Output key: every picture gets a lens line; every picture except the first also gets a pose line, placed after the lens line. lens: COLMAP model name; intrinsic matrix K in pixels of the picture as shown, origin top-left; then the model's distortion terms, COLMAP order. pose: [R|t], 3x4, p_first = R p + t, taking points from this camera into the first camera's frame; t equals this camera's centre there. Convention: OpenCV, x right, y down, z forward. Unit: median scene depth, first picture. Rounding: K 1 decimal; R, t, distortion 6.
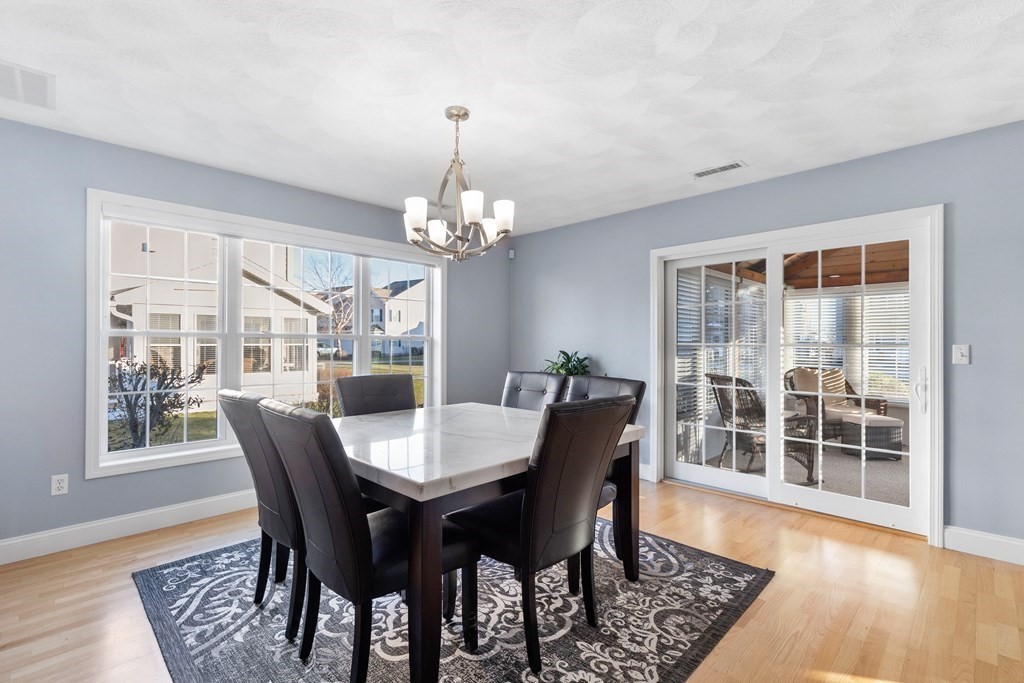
lens RADIAL K [[466.0, 0, 512.0], [0, 466.0, 341.5], [0, 0, 1]] dist [-0.001680, -0.000198]
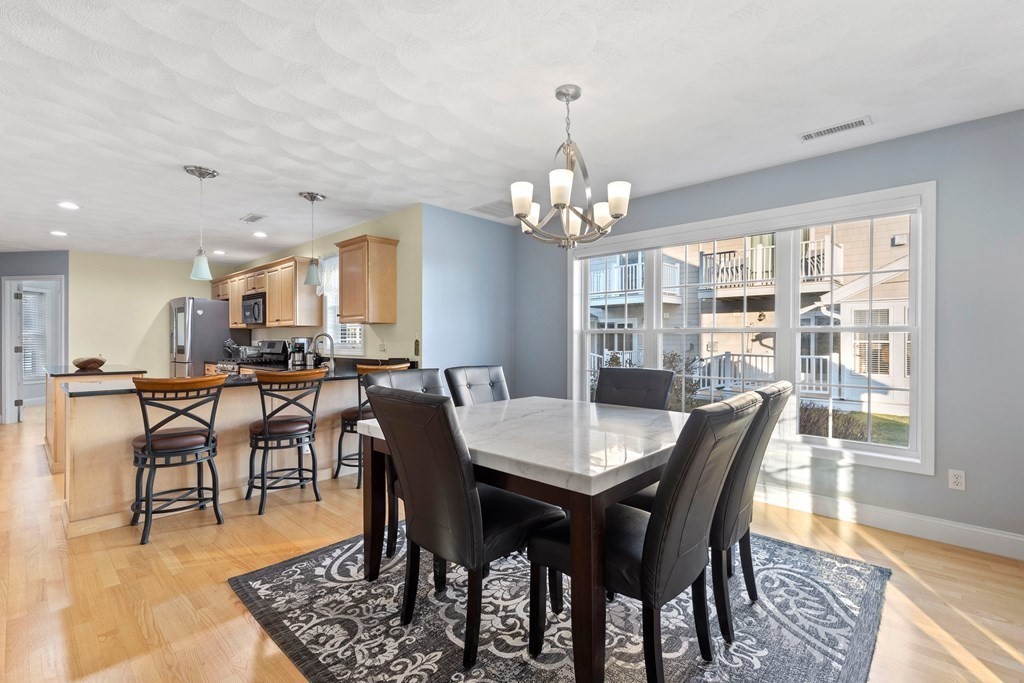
lens RADIAL K [[465.5, 0, 512.0], [0, 465.5, 341.5], [0, 0, 1]] dist [0.002046, 0.000137]
pose [[0.032507, 0.004784, -0.999460, 0.825418], [0.003191, 0.999983, 0.004890, 0.011079], [0.999466, -0.003349, 0.032491, 0.850765]]
